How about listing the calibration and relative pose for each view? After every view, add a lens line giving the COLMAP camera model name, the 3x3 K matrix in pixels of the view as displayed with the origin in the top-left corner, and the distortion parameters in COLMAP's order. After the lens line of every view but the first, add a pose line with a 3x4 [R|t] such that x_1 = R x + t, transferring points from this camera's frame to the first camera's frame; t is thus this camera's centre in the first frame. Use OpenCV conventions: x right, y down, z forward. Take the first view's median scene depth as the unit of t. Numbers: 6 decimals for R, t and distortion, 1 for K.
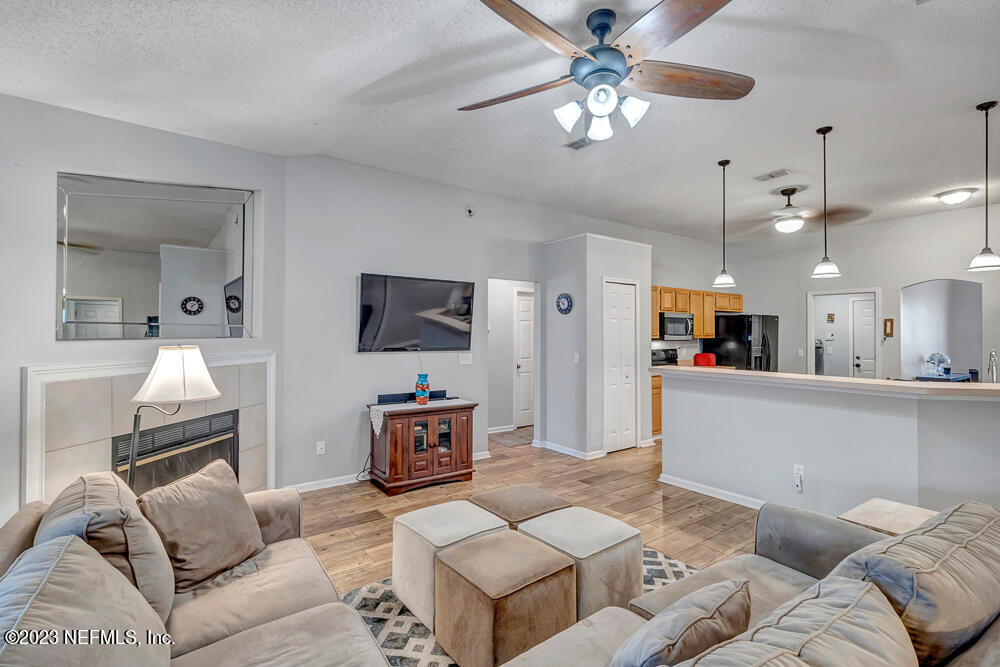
lens RADIAL K [[461.2, 0, 499.1], [0, 461.2, 330.7], [0, 0, 1]] dist [-0.001317, -0.000746]
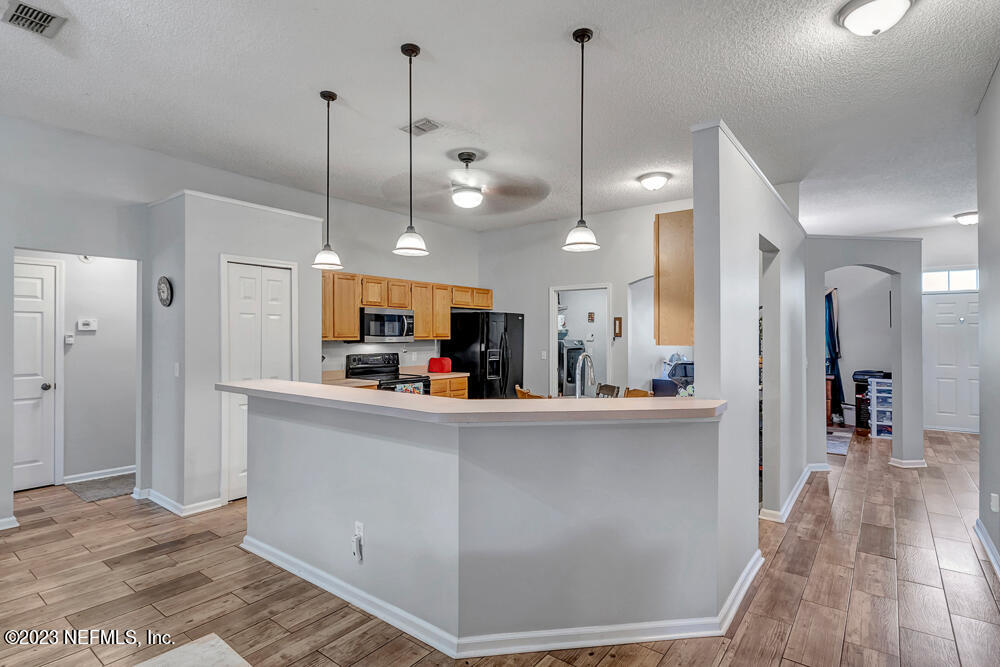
lens RADIAL K [[491.3, 0, 497.1], [0, 491.3, 332.2], [0, 0, 1]] dist [-0.001850, -0.001699]
pose [[0.962299, -0.002214, 0.271984, 0.349887], [0.002348, 0.999997, -0.000166, 0.003443], [-0.271983, 0.000798, 0.962302, 0.125740]]
